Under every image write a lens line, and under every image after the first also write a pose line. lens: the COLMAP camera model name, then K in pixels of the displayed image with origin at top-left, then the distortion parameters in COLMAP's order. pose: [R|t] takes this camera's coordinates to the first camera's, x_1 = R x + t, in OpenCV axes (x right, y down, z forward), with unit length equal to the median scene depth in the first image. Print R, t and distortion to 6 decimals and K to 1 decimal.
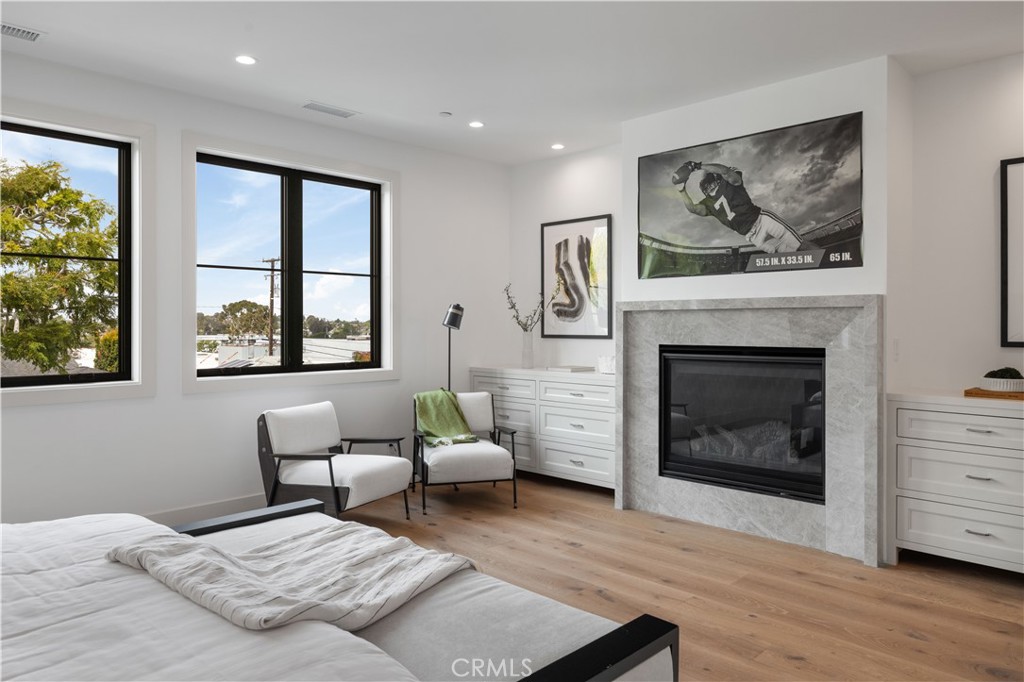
lens RADIAL K [[687.2, 0, 513.0], [0, 687.2, 334.5], [0, 0, 1]] dist [-0.004948, -0.002521]
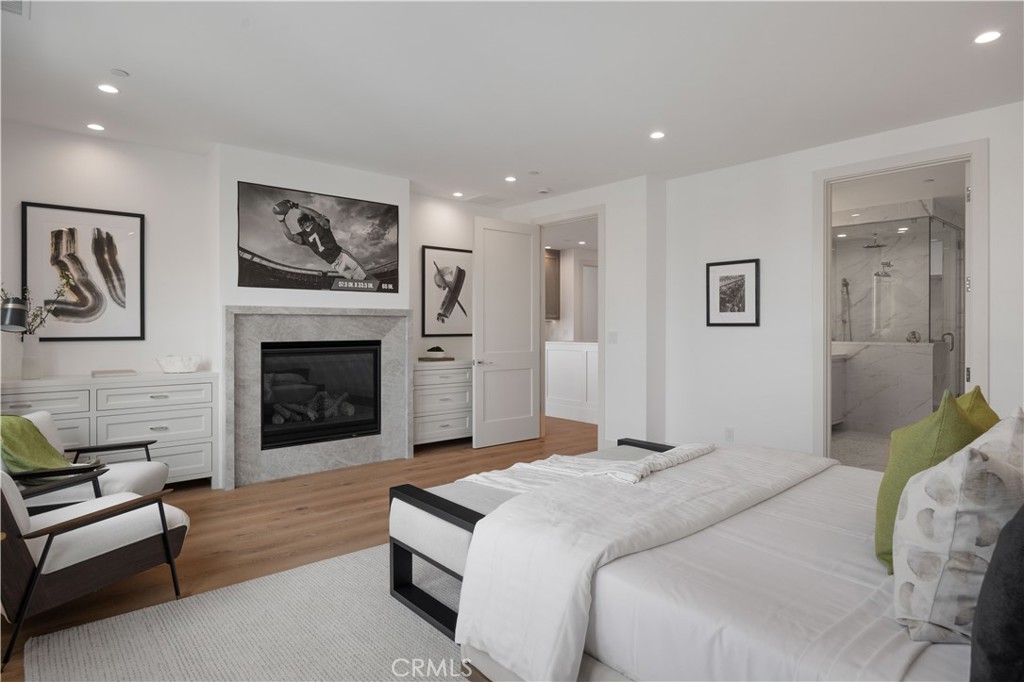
lens RADIAL K [[562.9, 0, 513.6], [0, 562.9, 335.8], [0, 0, 1]] dist [-0.000634, 0.000402]
pose [[0.079776, -0.016132, 0.996682, -0.816479], [0.014030, 0.999788, 0.015059, -0.006025], [-0.996714, 0.012782, 0.079986, 0.522219]]
